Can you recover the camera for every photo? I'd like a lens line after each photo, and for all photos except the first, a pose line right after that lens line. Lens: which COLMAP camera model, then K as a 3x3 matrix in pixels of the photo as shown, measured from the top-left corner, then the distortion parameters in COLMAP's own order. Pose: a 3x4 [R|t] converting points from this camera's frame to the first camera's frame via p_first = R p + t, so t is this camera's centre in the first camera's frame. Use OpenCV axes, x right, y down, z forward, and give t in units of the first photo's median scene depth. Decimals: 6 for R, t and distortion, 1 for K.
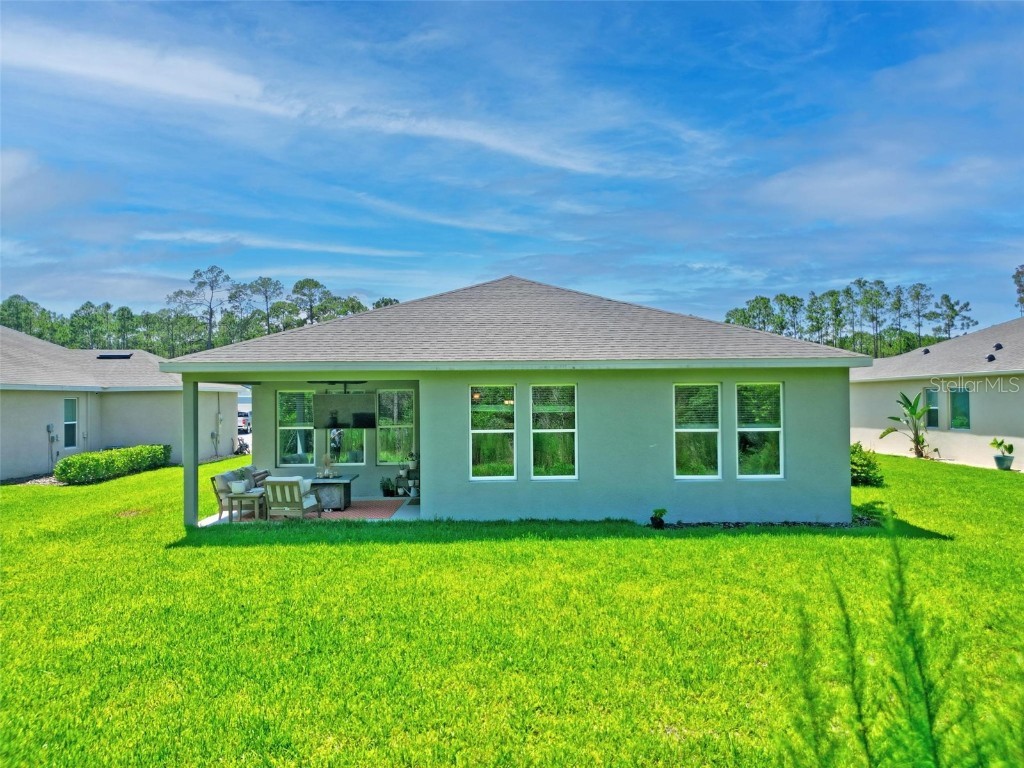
lens RADIAL K [[715.0, 0, 512.0], [0, 715.0, 388.4], [0, 0, 1]] dist [0.051122, -0.048956]
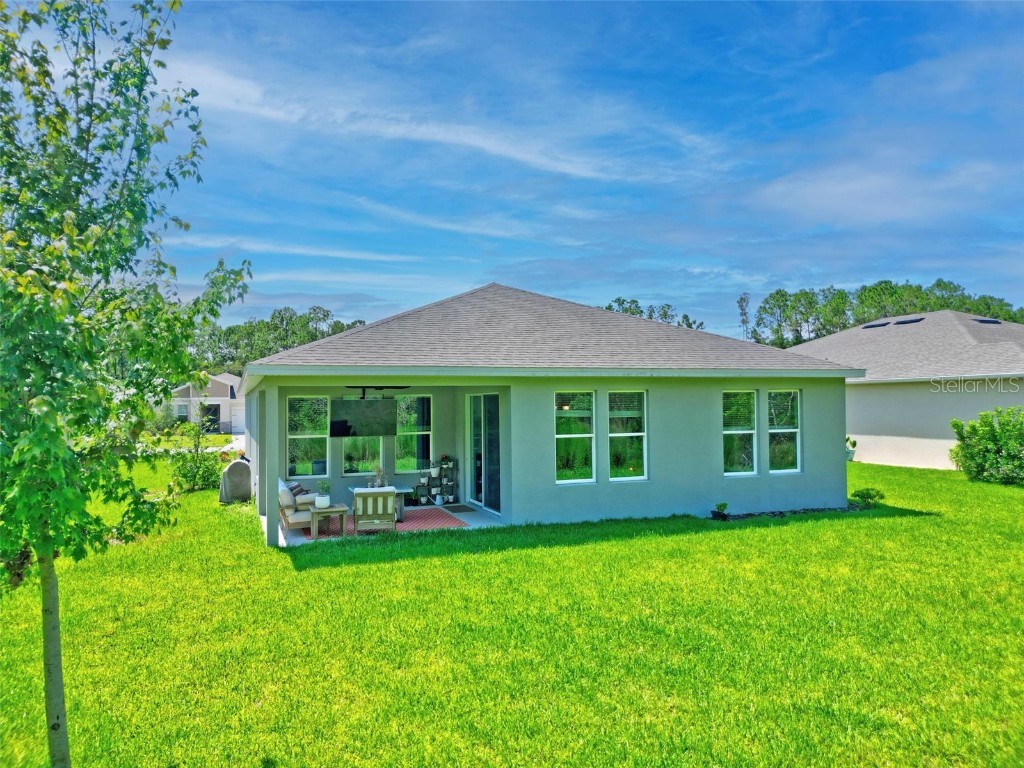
lens RADIAL K [[715.0, 0, 512.0], [0, 715.0, 388.4], [0, 0, 1]] dist [0.051122, -0.048956]
pose [[0.942486, 0.005882, 0.334194, -0.456401], [-0.003185, 0.999958, -0.008617, 0.000672], [-0.334230, 0.007057, 0.942465, 0.055160]]
